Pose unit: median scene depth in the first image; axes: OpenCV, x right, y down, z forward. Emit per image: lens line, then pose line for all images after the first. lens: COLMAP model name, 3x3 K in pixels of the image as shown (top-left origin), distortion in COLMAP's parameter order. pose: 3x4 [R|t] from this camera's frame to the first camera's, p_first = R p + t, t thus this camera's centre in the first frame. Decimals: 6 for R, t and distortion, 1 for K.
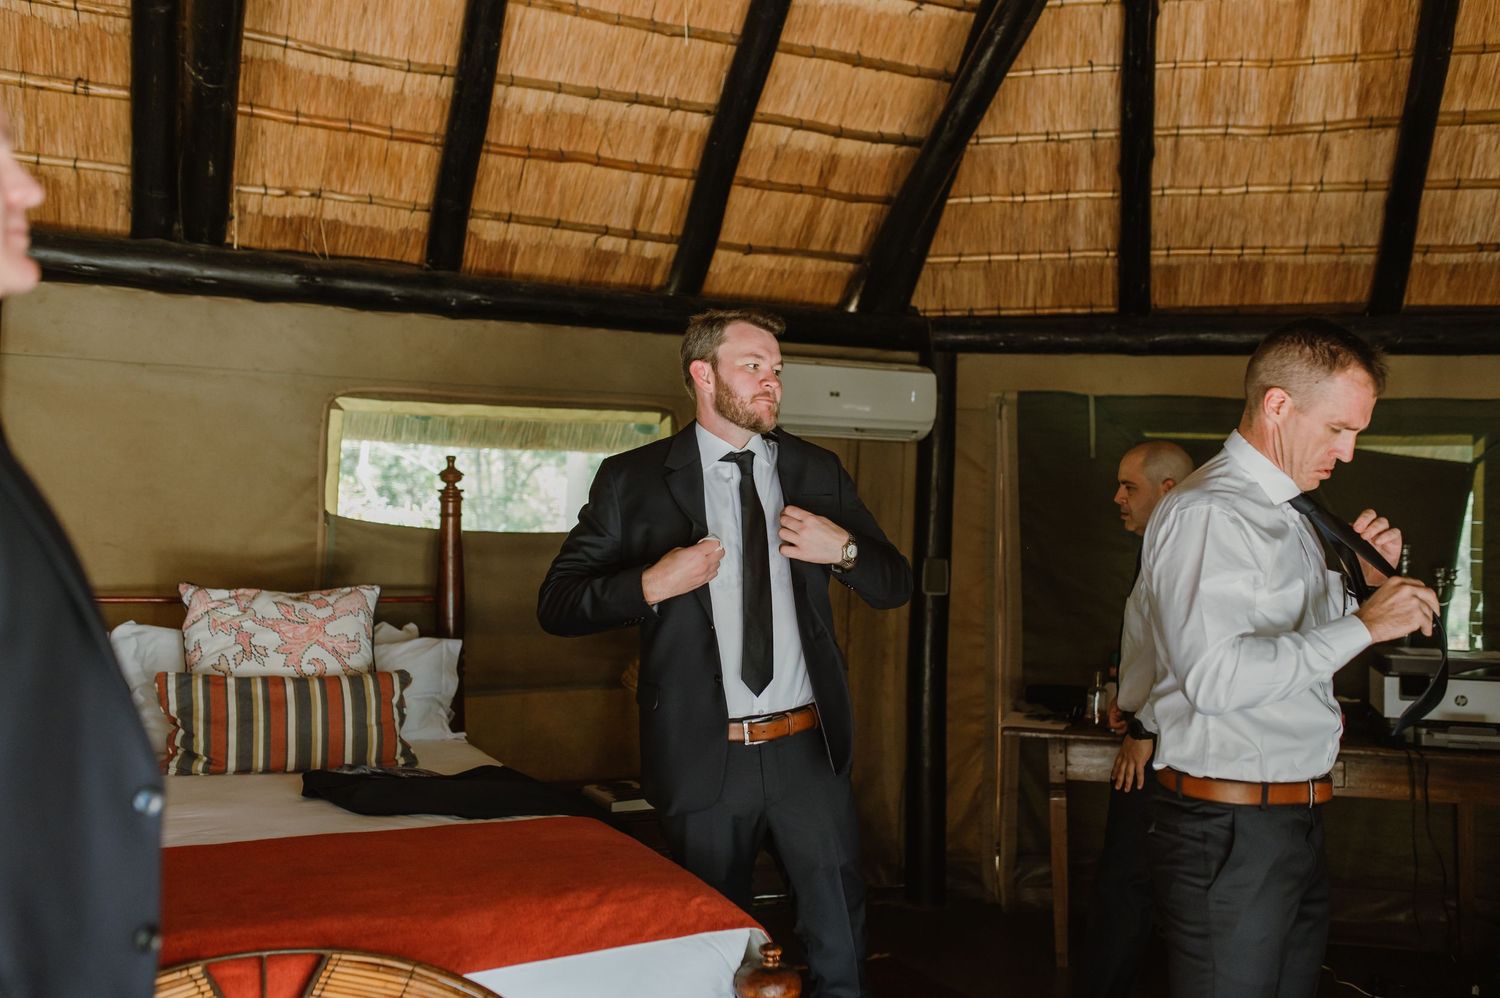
lens RADIAL K [[1412.8, 0, 754.3], [0, 1412.8, 494.5], [0, 0, 1]] dist [-0.010935, 0.106060]
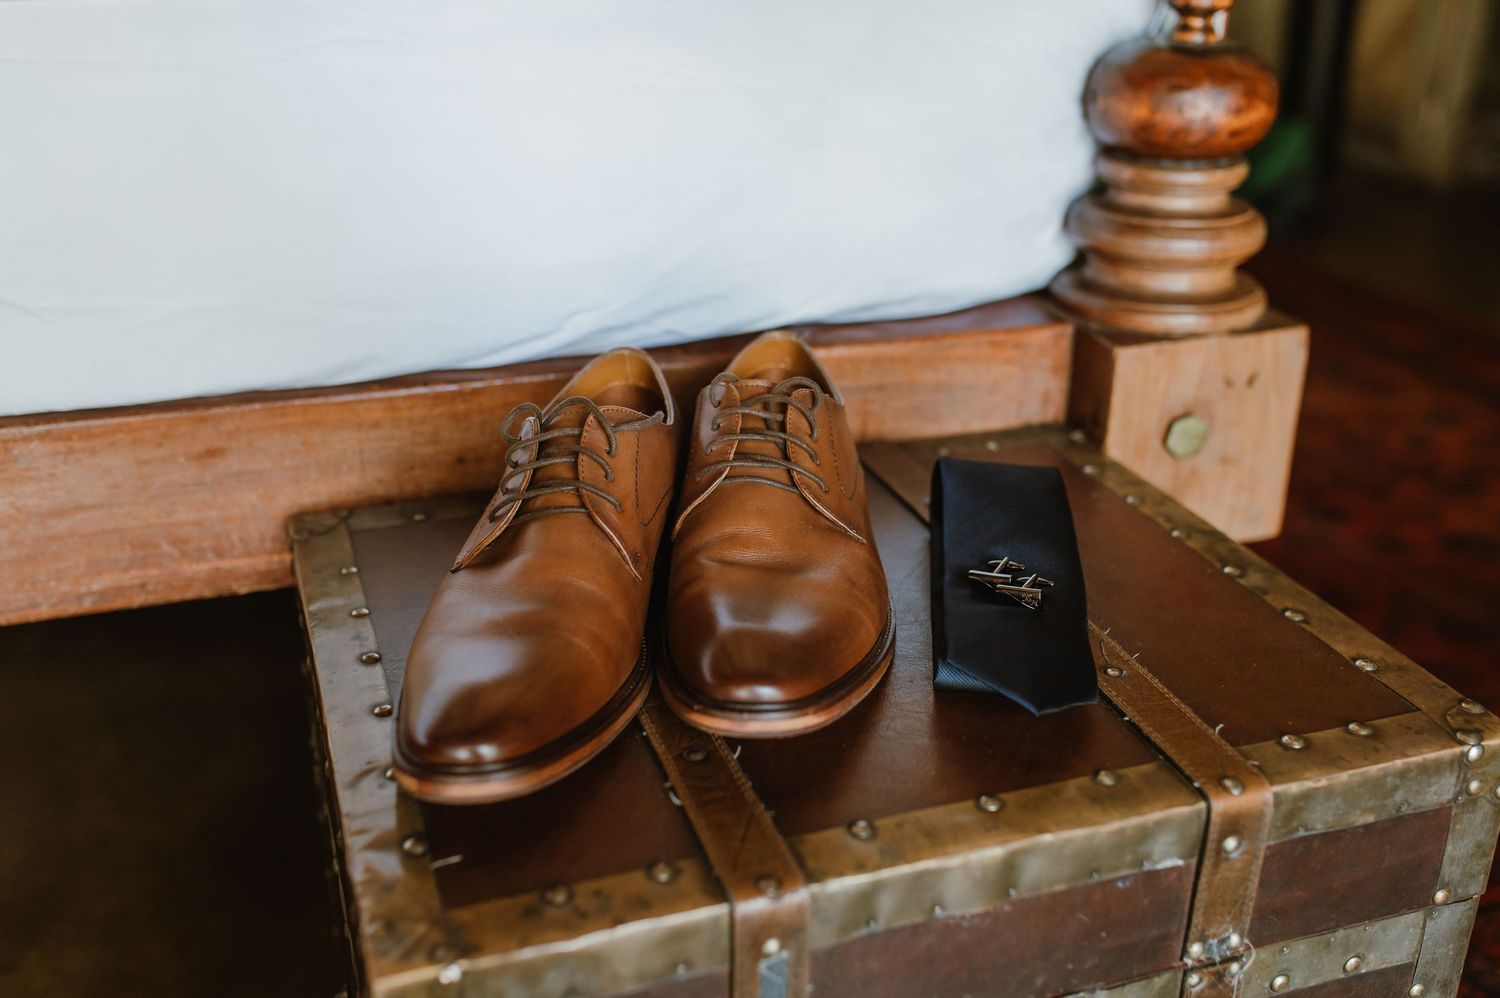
lens RADIAL K [[1499.3, 0, 749.8], [0, 1499.3, 500.2], [0, 0, 1]] dist [-0.003185, 0.075492]
pose [[0.988043, 0.046071, -0.147132, -0.021770], [0.018928, 0.910844, 0.412317, 0.161633], [0.153010, -0.410172, 0.899081, 0.344623]]
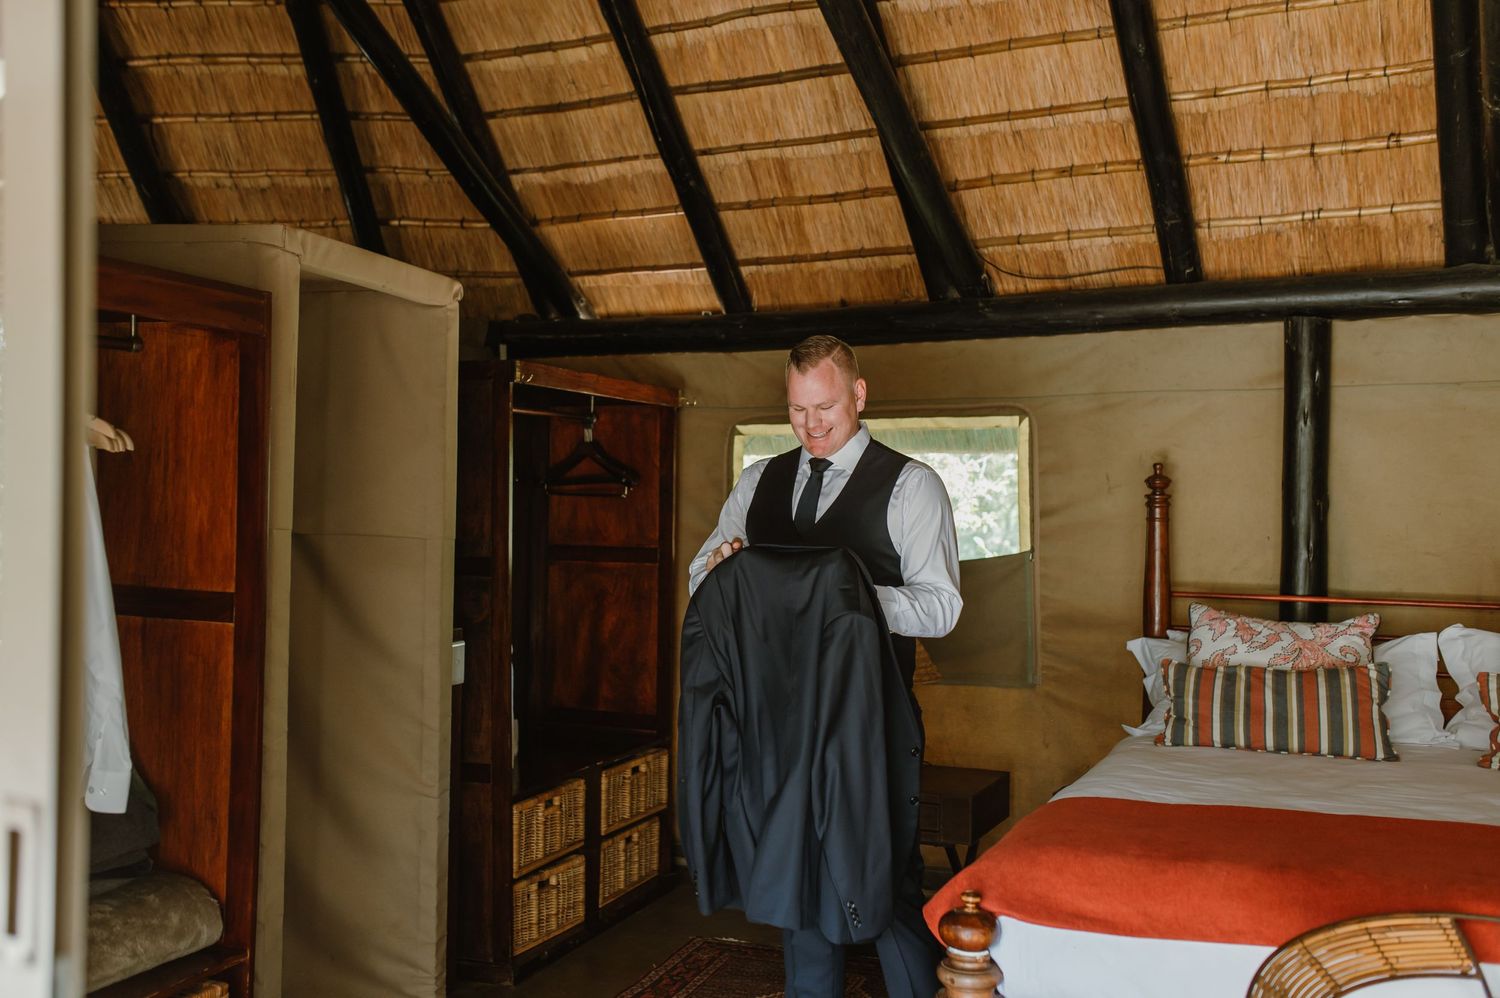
lens RADIAL K [[1455.6, 0, 752.8], [0, 1455.6, 497.0], [0, 0, 1]] dist [-0.002300, 0.103351]
pose [[0.611647, -0.026480, -0.790688, 0.105544], [0.021191, 0.999629, -0.017085, 0.000583], [0.790847, -0.006306, 0.611981, -0.088232]]
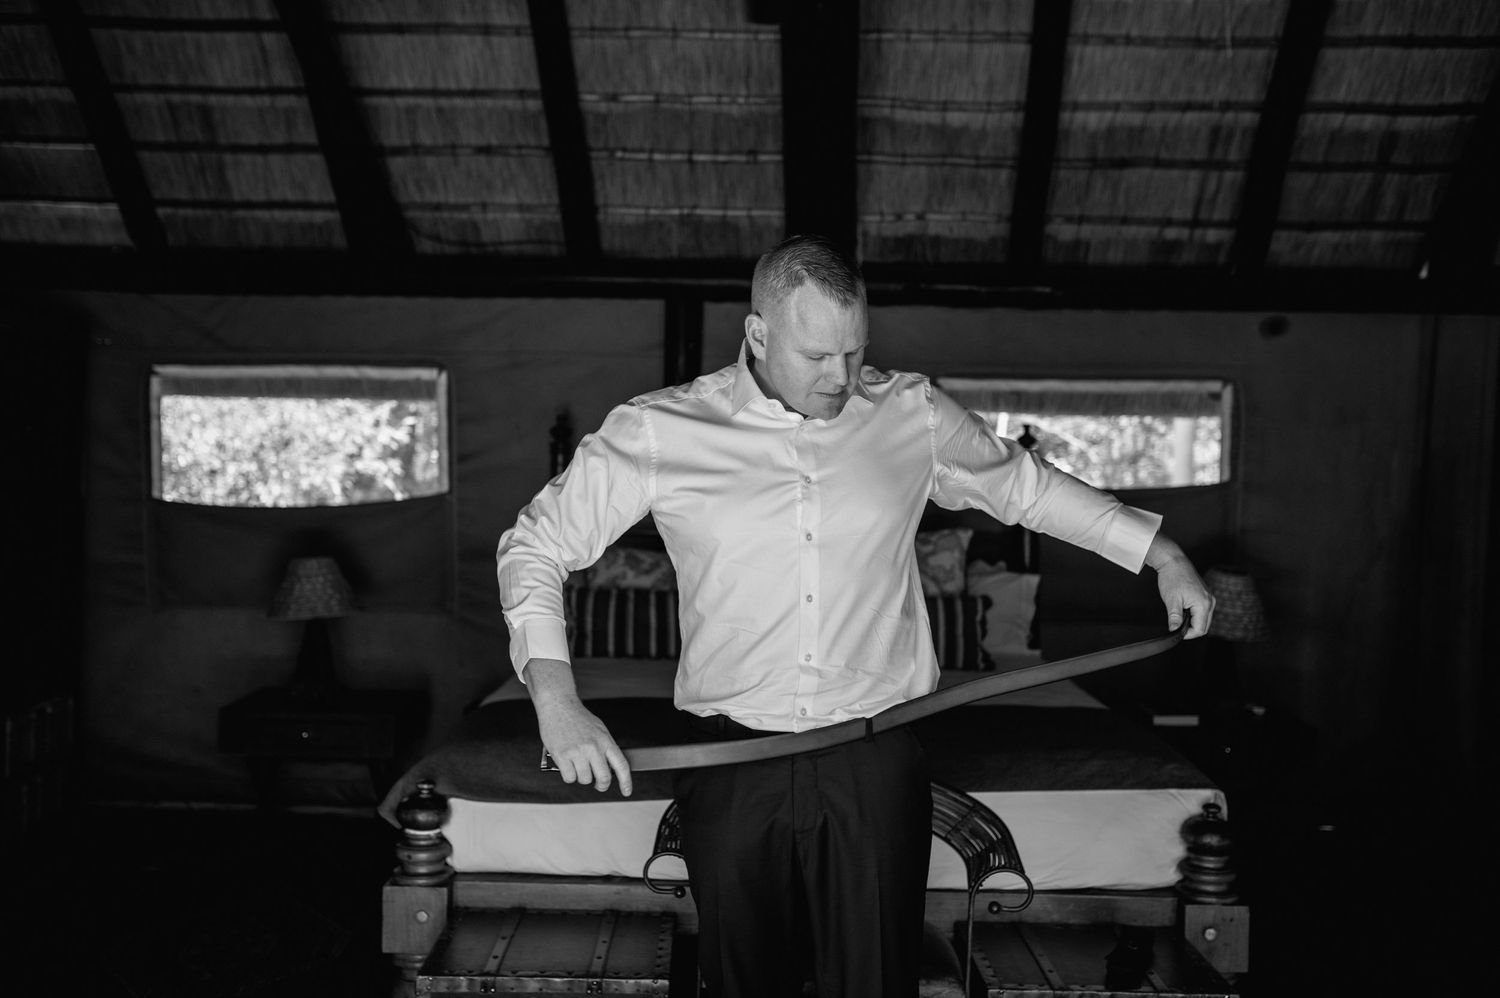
lens RADIAL K [[1412.4, 0, 750.1], [0, 1412.4, 494.3], [0, 0, 1]] dist [0.006786, 0.004505]
pose [[0.887859, 0.004480, -0.460093, 0.131057], [0.006184, 0.999746, 0.021668, 0.005232], [0.460073, -0.022083, 0.887606, -0.182560]]
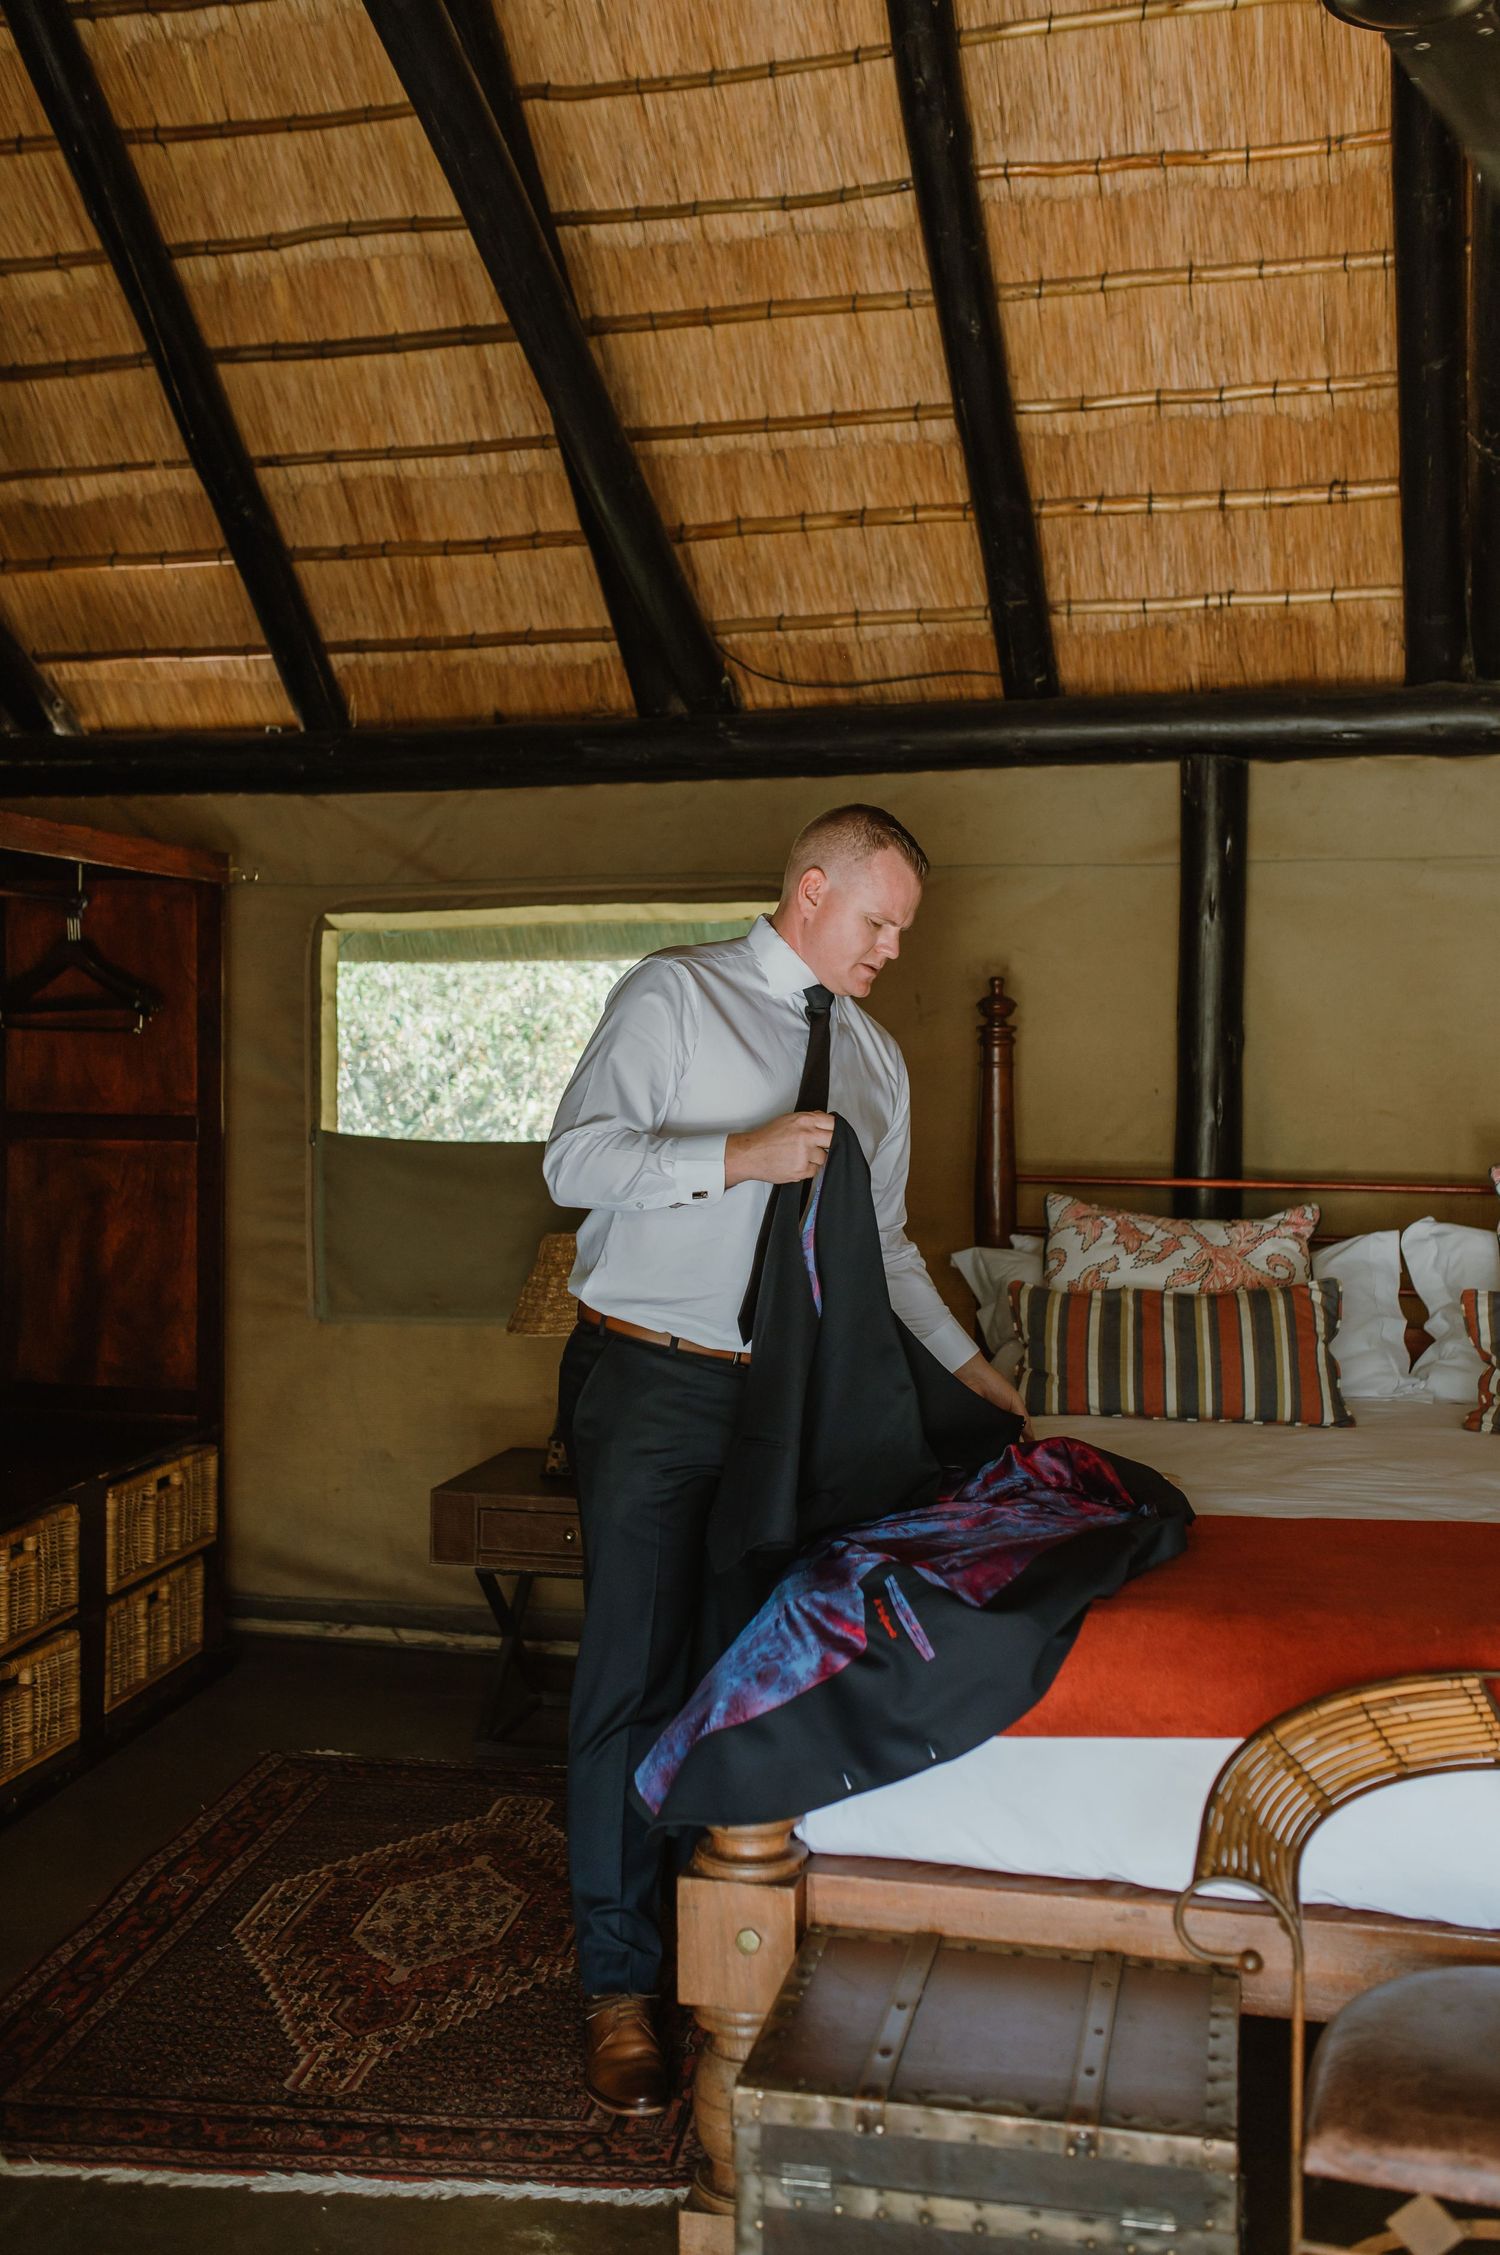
lens RADIAL K [[2229.5, 0, 769.2], [0, 2229.5, 1088.1], [0, 0, 1]] dist [-0.015514, 0.128191]
pose [[0.755460, -0.009445, -0.655127, 0.053051], [0.028067, 0.999445, 0.017957, -0.005736], [0.654593, -0.031953, 0.755306, -0.069236]]
